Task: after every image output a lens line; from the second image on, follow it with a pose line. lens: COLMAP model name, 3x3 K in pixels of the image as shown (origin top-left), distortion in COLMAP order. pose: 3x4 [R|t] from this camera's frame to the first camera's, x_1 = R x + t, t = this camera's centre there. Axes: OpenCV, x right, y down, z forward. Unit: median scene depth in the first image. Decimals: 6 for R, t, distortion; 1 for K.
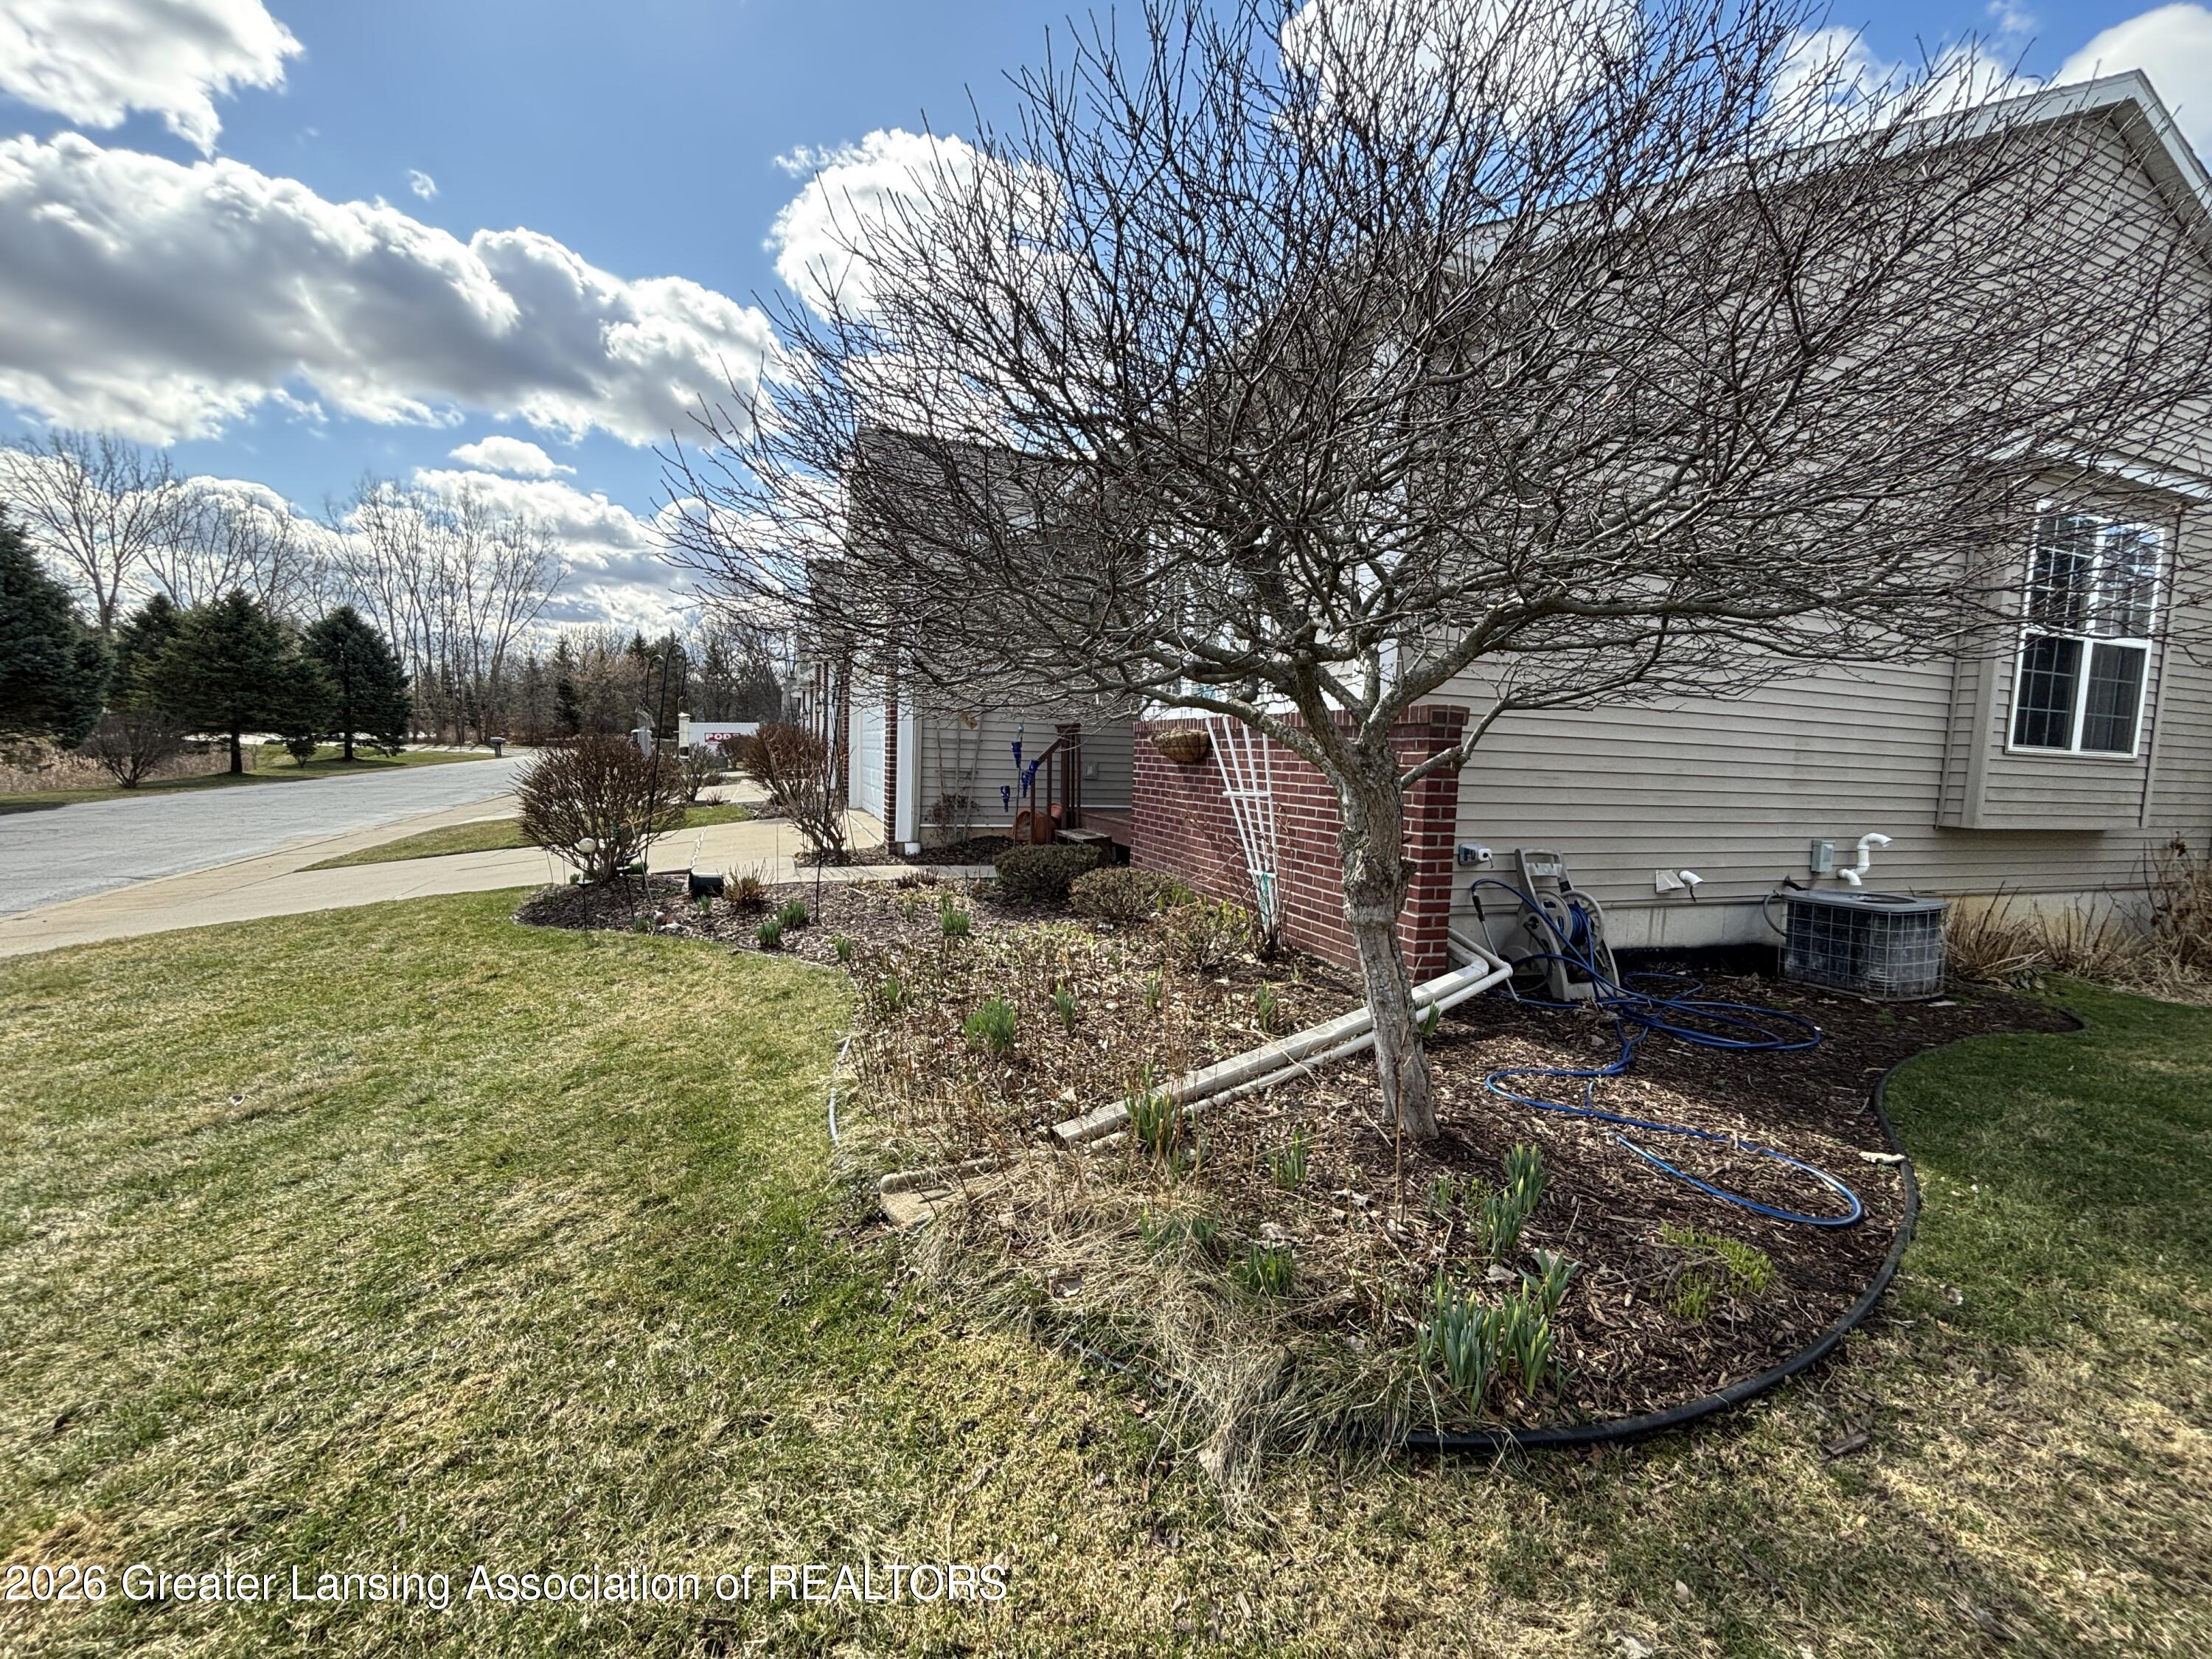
lens RADIAL K [[923.4, 0, 1106.0], [0, 923.4, 829.5], [0, 0, 1]] dist [-0.001551, -0.000077]
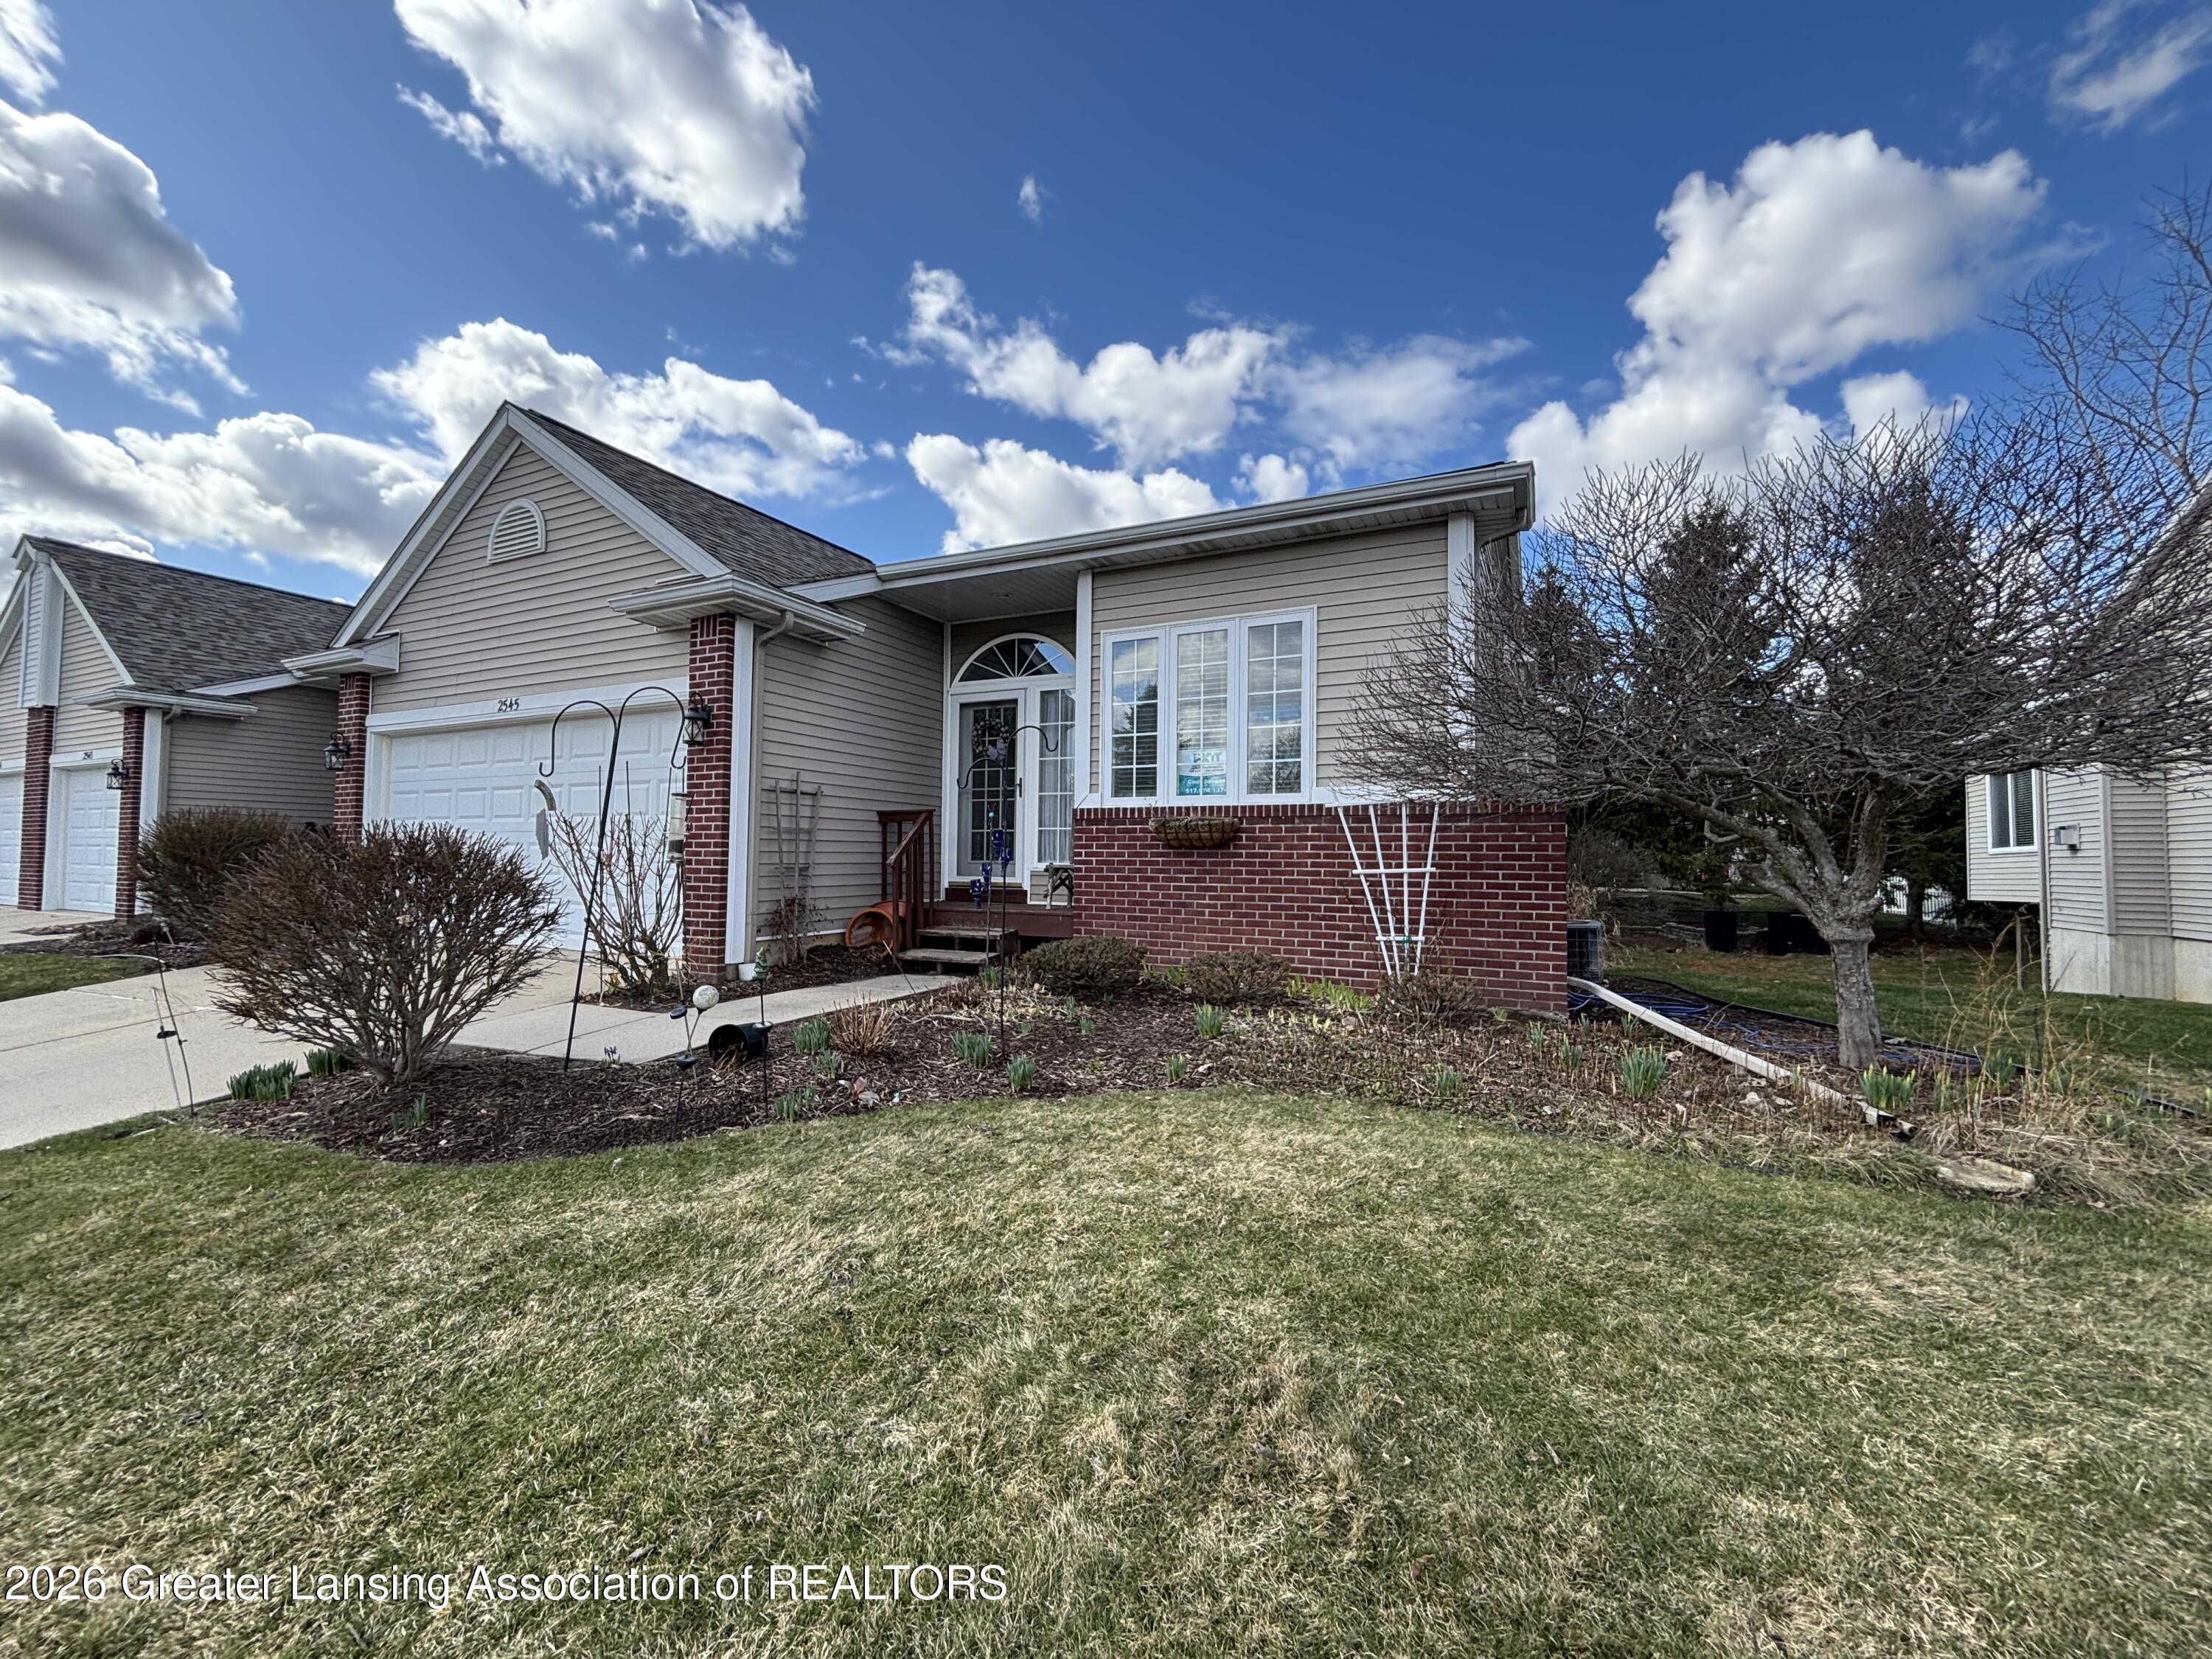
lens RADIAL K [[926.1, 0, 1106.0], [0, 926.1, 829.5], [0, 0, 1]] dist [0.019675, -0.023461]
pose [[0.715242, -0.005946, 0.698851, -0.551172], [0.070827, 0.995432, -0.064019, -0.025932], [-0.695279, 0.095286, 0.712396, 0.242553]]
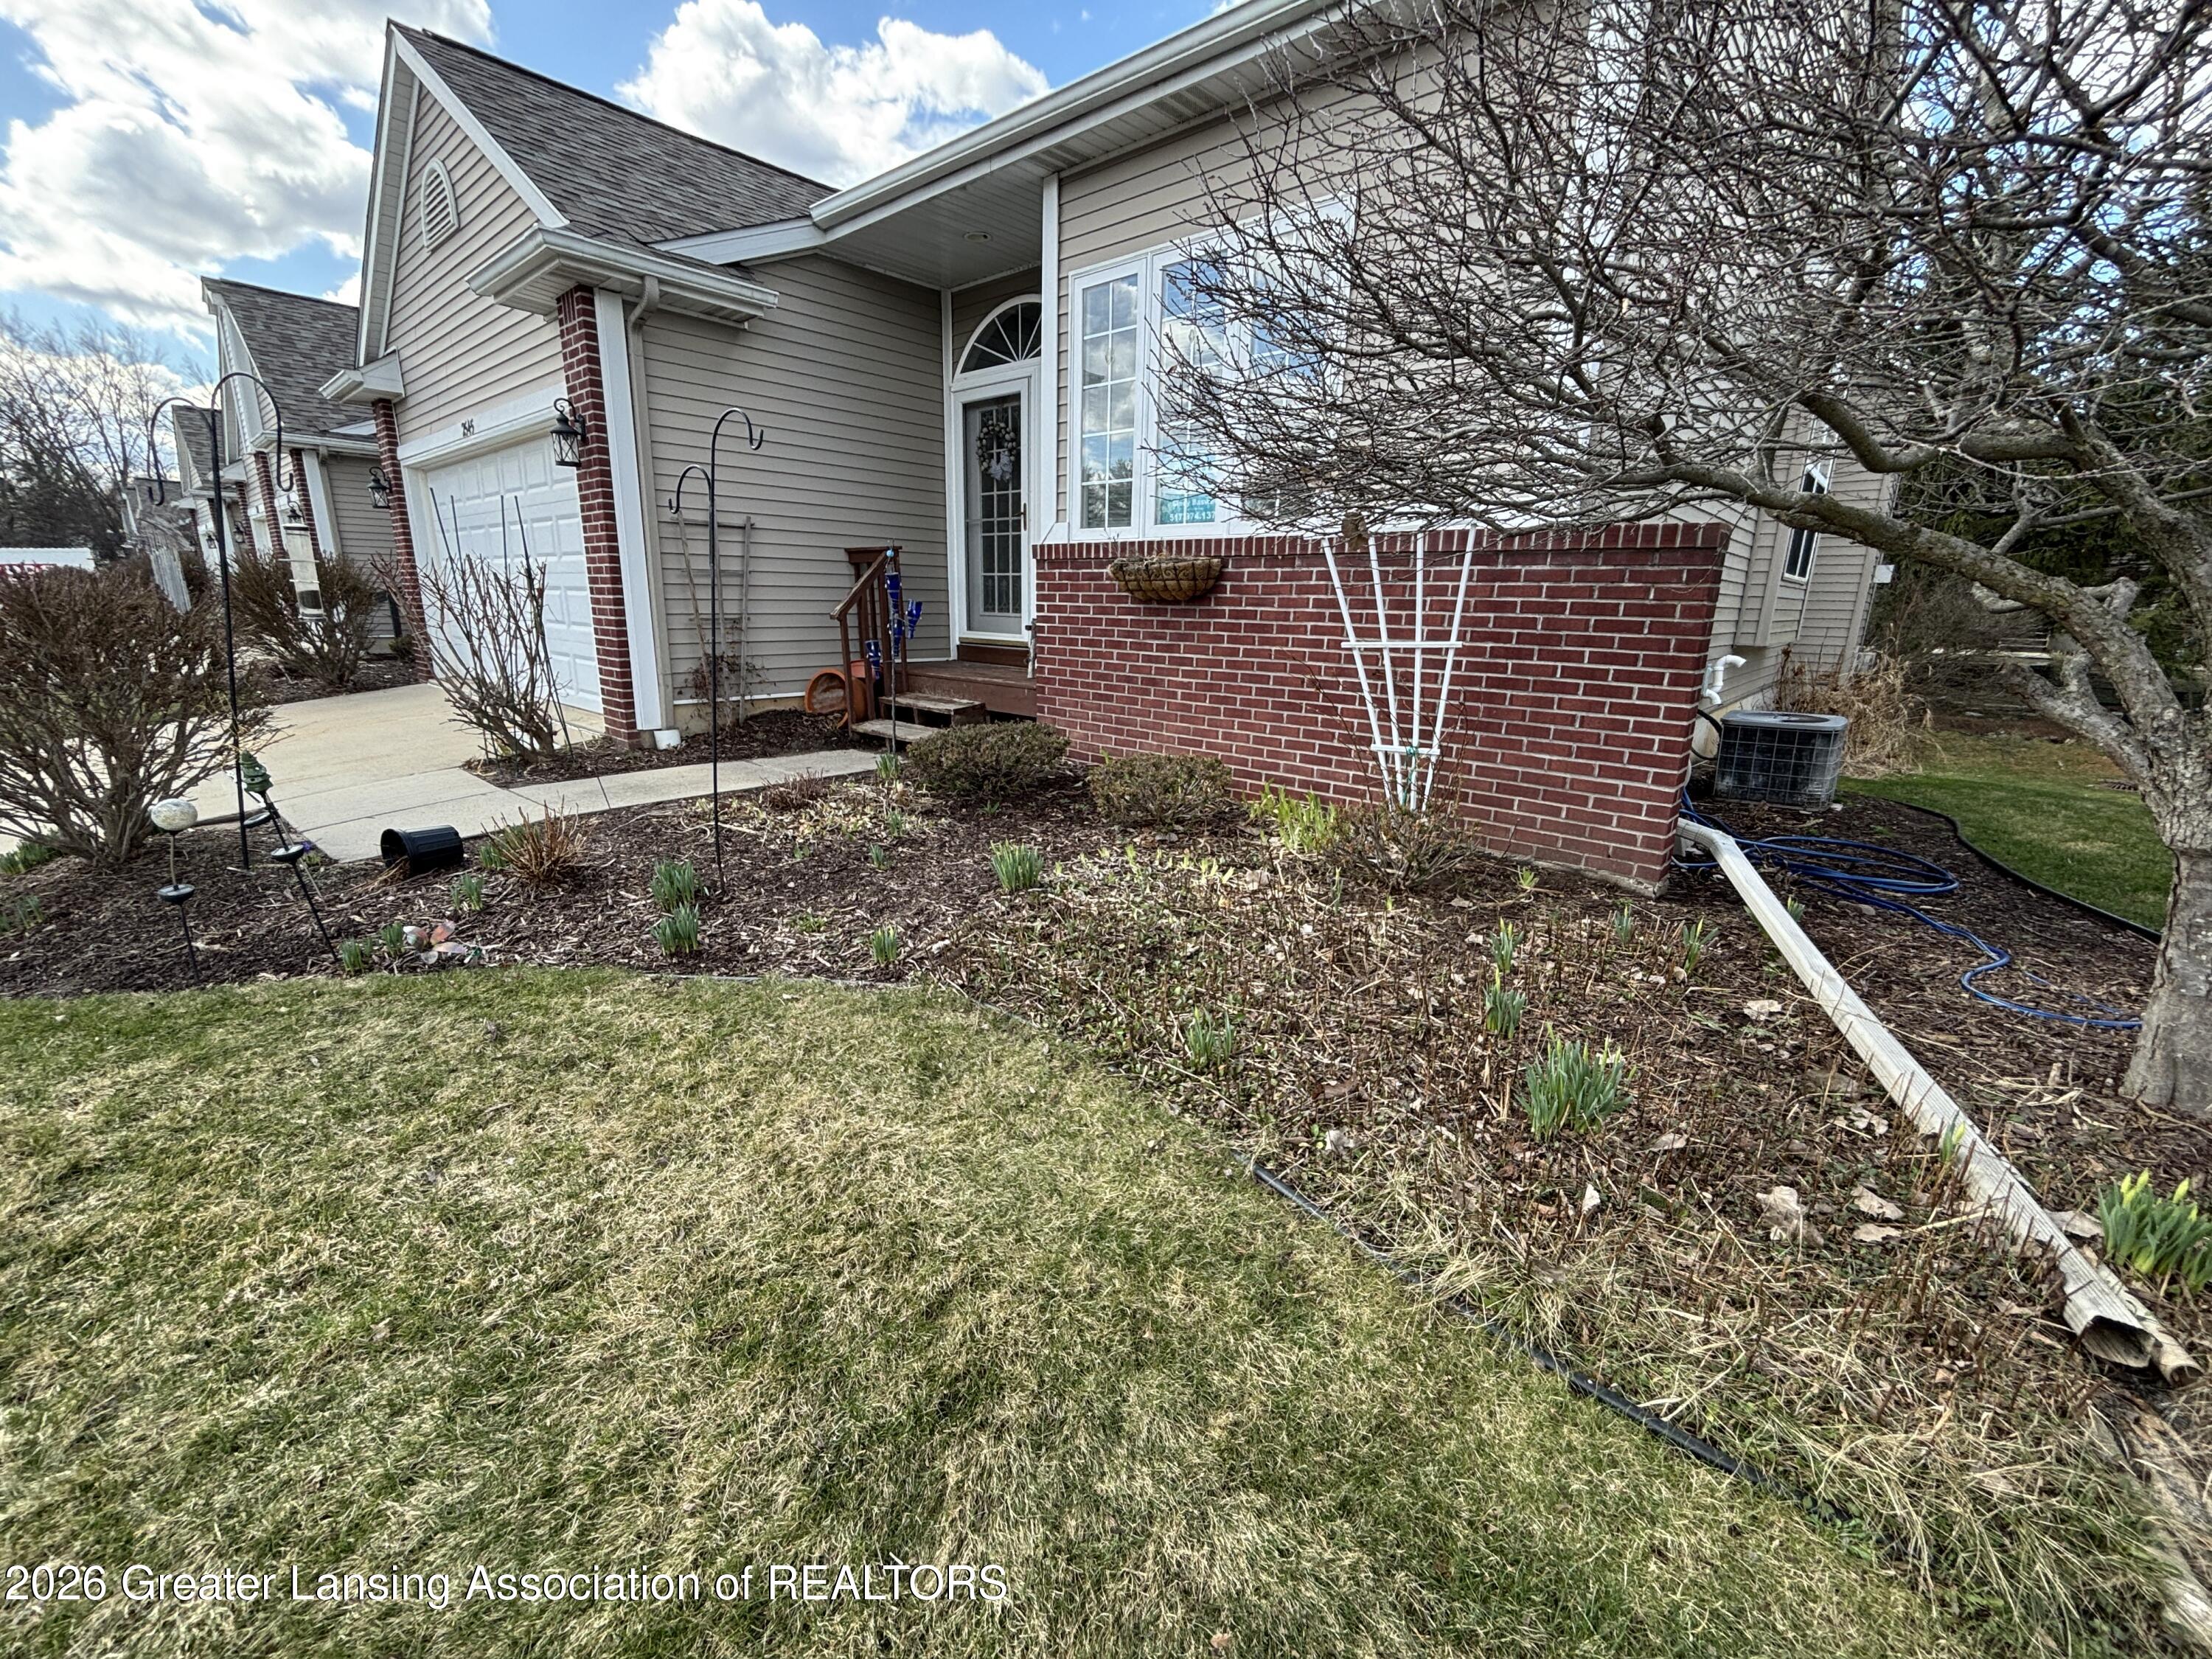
lens RADIAL K [[923.4, 0, 1106.0], [0, 923.4, 829.5], [0, 0, 1]] dist [-0.001551, -0.000077]
pose [[0.885345, -0.132579, 0.445630, -0.242330], [0.049188, 0.979811, 0.193781, -0.029790], [-0.462325, -0.149644, 0.873992, 0.260298]]
